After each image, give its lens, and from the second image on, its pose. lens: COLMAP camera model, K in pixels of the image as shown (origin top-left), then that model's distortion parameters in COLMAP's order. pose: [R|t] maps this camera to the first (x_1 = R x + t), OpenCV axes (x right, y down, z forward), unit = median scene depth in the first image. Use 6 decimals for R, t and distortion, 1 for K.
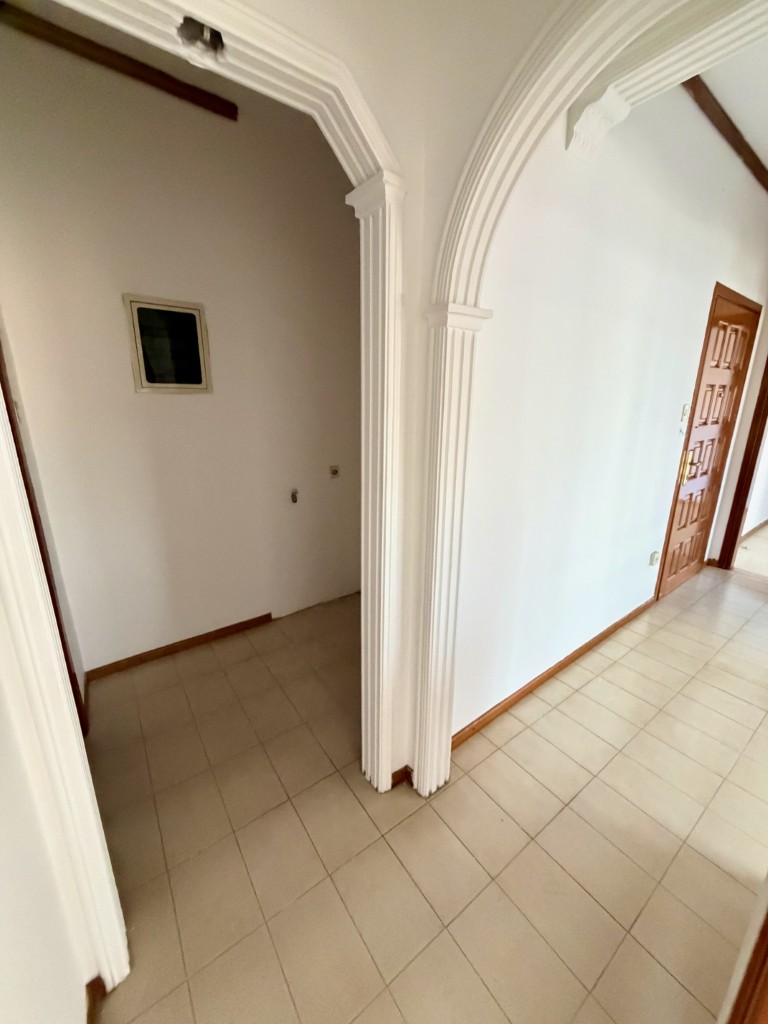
lens RADIAL K [[407.9, 0, 381.1], [0, 407.9, 507.9], [0, 0, 1]] dist [0.000705, -0.000201]
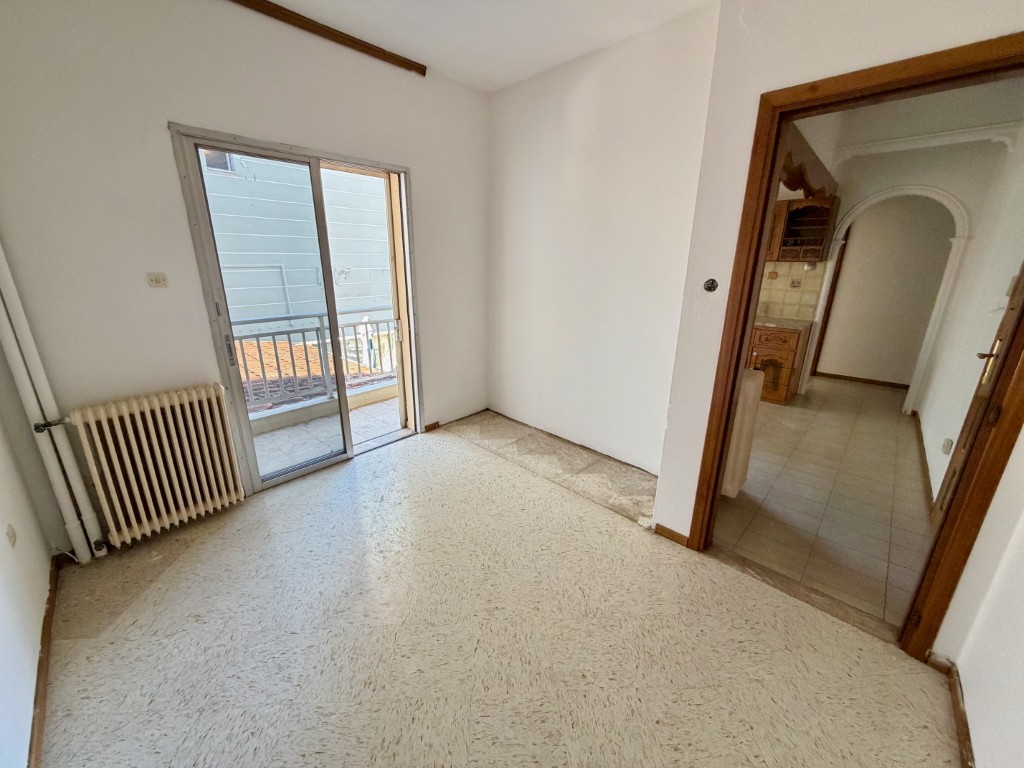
lens RADIAL K [[408.4, 0, 506.8], [0, 408.4, 382.9], [0, 0, 1]] dist [-0.000020, -0.000088]
pose [[-0.982690, 0.041777, -0.180483, 4.410705], [-0.060653, 0.847989, 0.526532, -1.018014], [0.175044, 0.528365, -0.830777, 3.713824]]
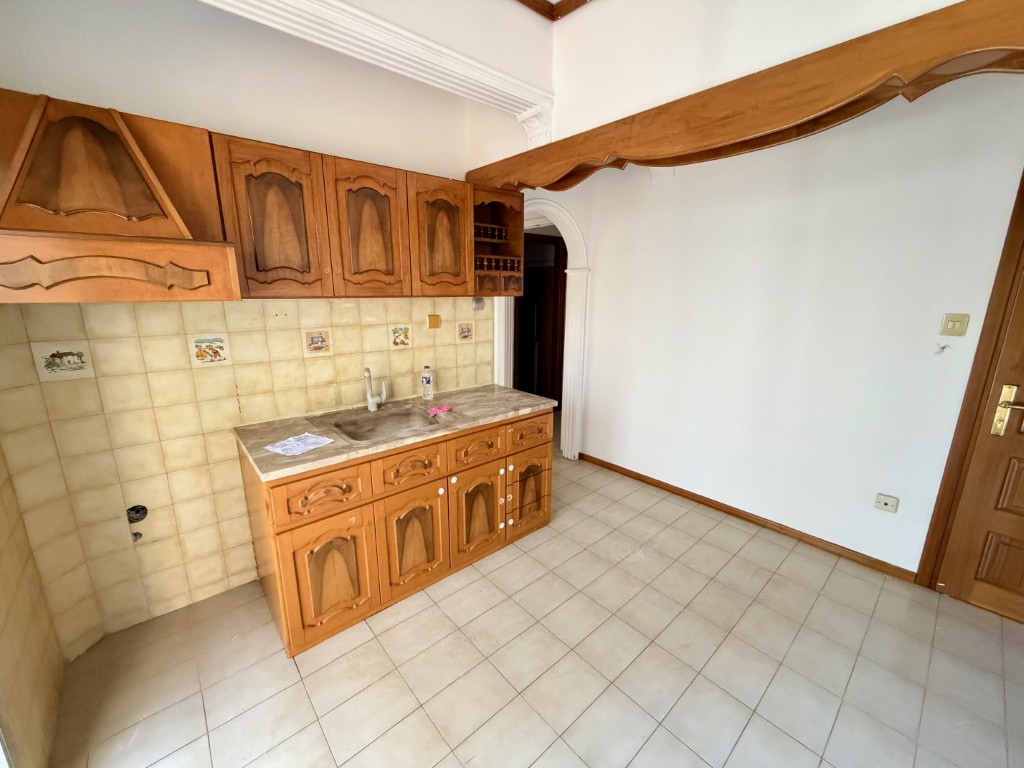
lens RADIAL K [[403.3, 0, 508.8], [0, 403.3, 383.5], [0, 0, 1]] dist [0.000204, -0.000045]
pose [[0.090109, 0.216167, -0.972189, 3.245883], [-0.264860, 0.946209, 0.185842, -0.117683], [0.960067, 0.240748, 0.142516, 0.301638]]
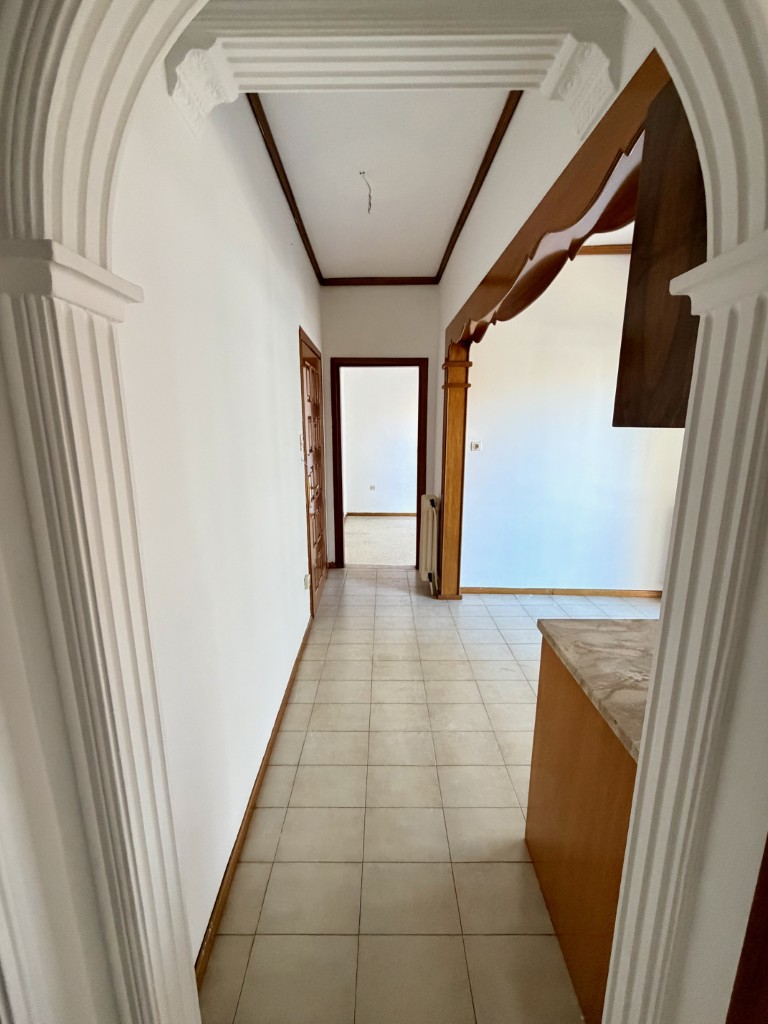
lens RADIAL K [[408.4, 0, 384.0], [0, 408.4, 509.4], [0, 0, 1]] dist [-0.000020, -0.000088]
pose [[0.584725, -0.169276, 0.793374, -0.019580], [0.214724, 0.975401, 0.049859, -0.159796], [-0.782298, 0.141203, 0.606689, 0.470250]]
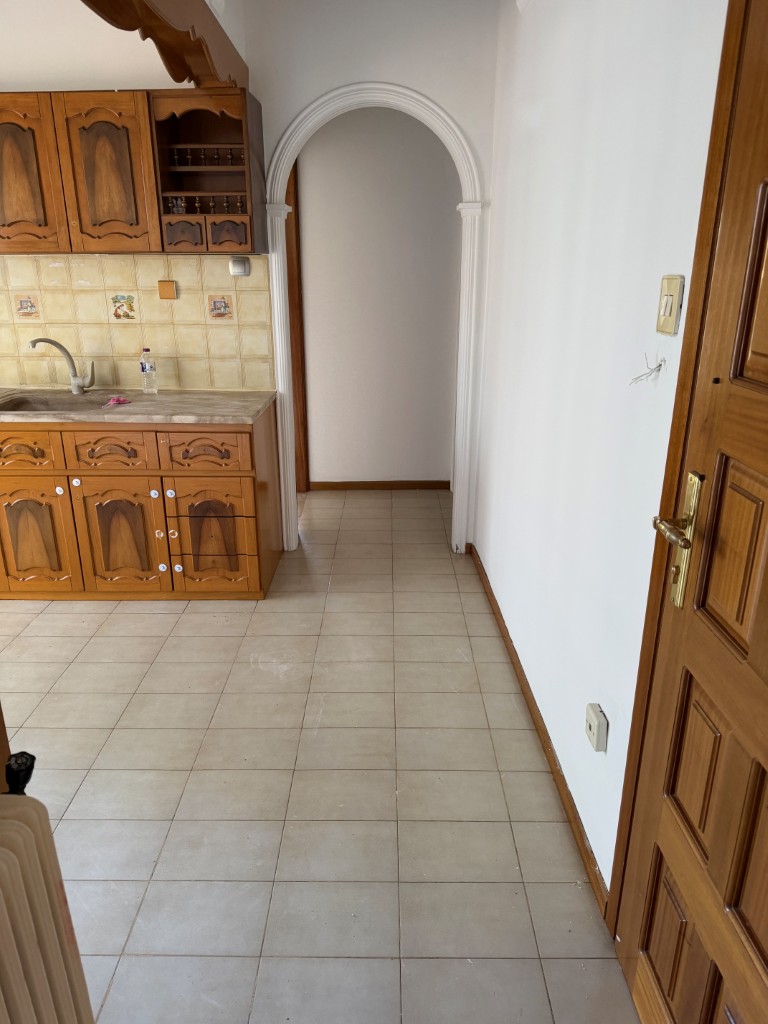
lens RADIAL K [[718.8, 0, 385.4], [0, 718.8, 516.8], [0, 0, 1]] dist [0.063179, -0.096651]
pose [[-0.586624, 0.263741, -0.765710, 2.972840], [-0.214771, 0.860969, 0.461092, -0.688327], [0.780862, 0.434940, -0.448422, 2.612602]]
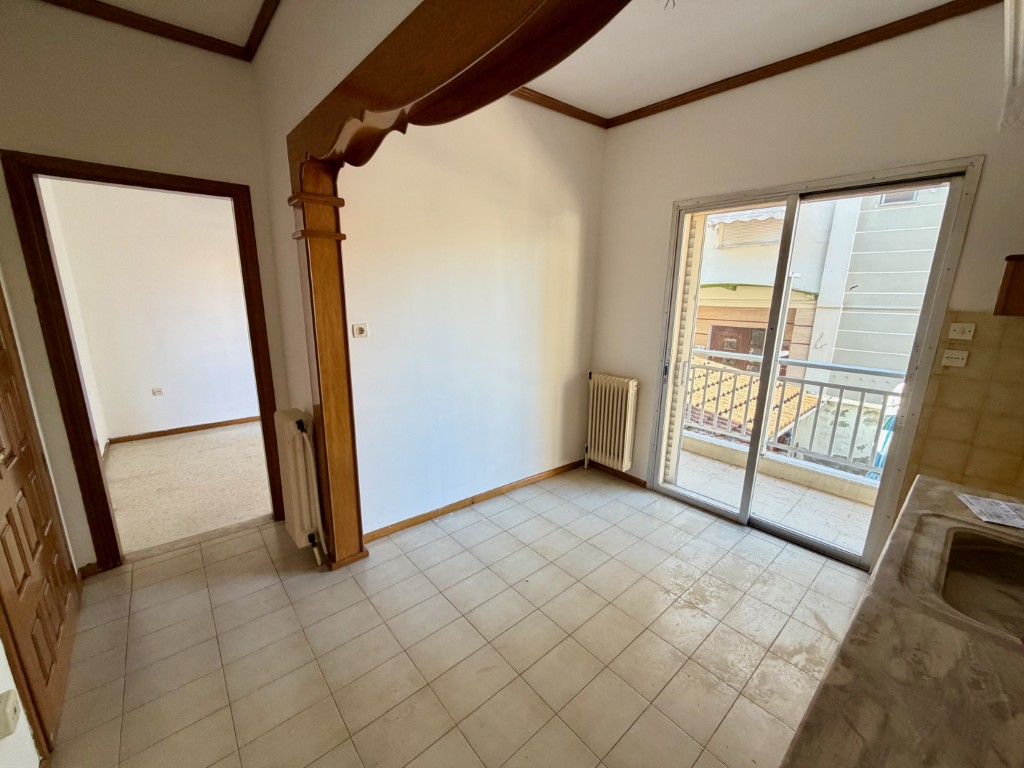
lens RADIAL K [[406.5, 0, 505.5], [0, 406.5, 382.9], [0, 0, 1]] dist [-0.000174, 0.000204]
pose [[-0.078012, -0.227662, 0.970610, 0.787380], [0.249912, 0.938026, 0.240106, -0.378512], [-0.965121, 0.261299, -0.016282, 1.110069]]
